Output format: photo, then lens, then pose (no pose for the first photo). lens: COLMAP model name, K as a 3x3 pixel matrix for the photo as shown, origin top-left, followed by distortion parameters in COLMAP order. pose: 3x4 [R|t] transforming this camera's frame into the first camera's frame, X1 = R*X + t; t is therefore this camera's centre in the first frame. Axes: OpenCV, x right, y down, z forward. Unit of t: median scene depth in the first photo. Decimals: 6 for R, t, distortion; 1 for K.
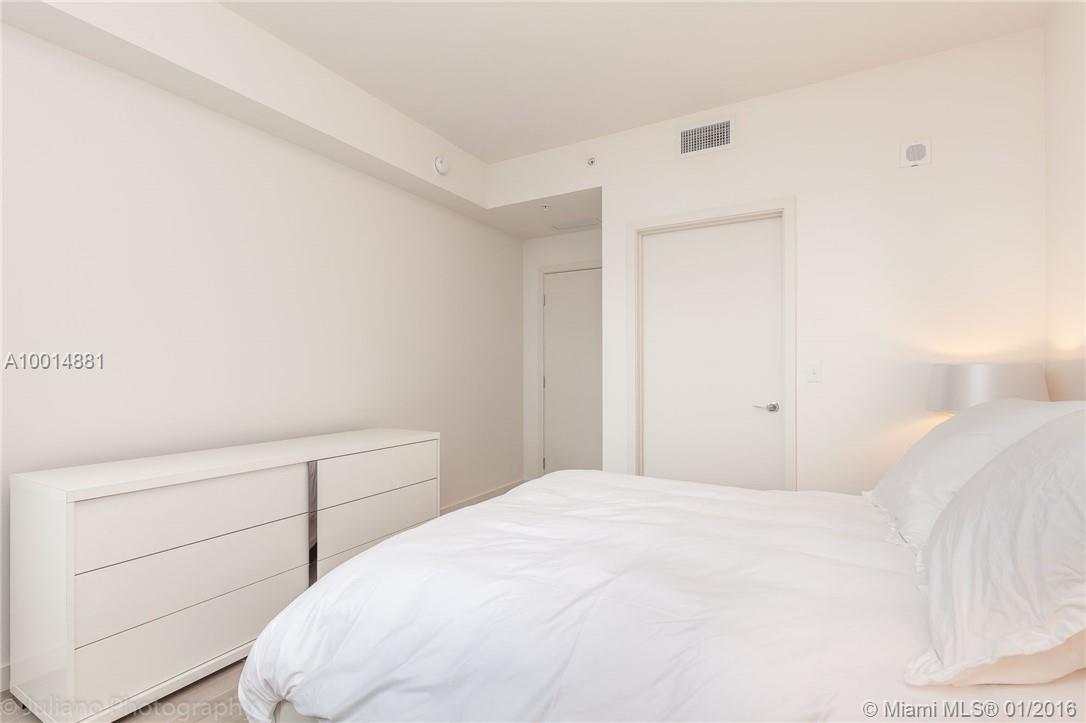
lens RADIAL K [[490.7, 0, 547.3], [0, 490.7, 367.3], [0, 0, 1]] dist [-0.000050, -0.000382]
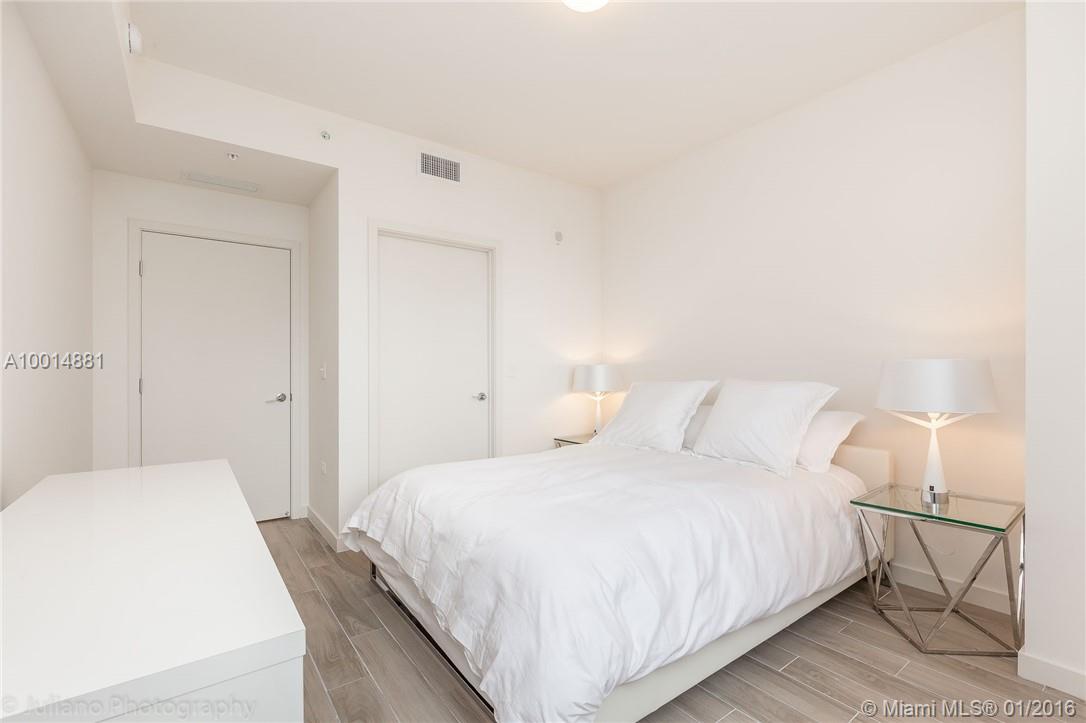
lens RADIAL K [[484.0, 0, 550.2], [0, 484.0, 367.2], [0, 0, 1]] dist [-0.000192, 0.000042]
pose [[0.411590, -0.000278, 0.911369, -0.668073], [-0.005755, 0.999979, 0.002904, -0.001552], [-0.911351, -0.006440, 0.411580, 0.315652]]
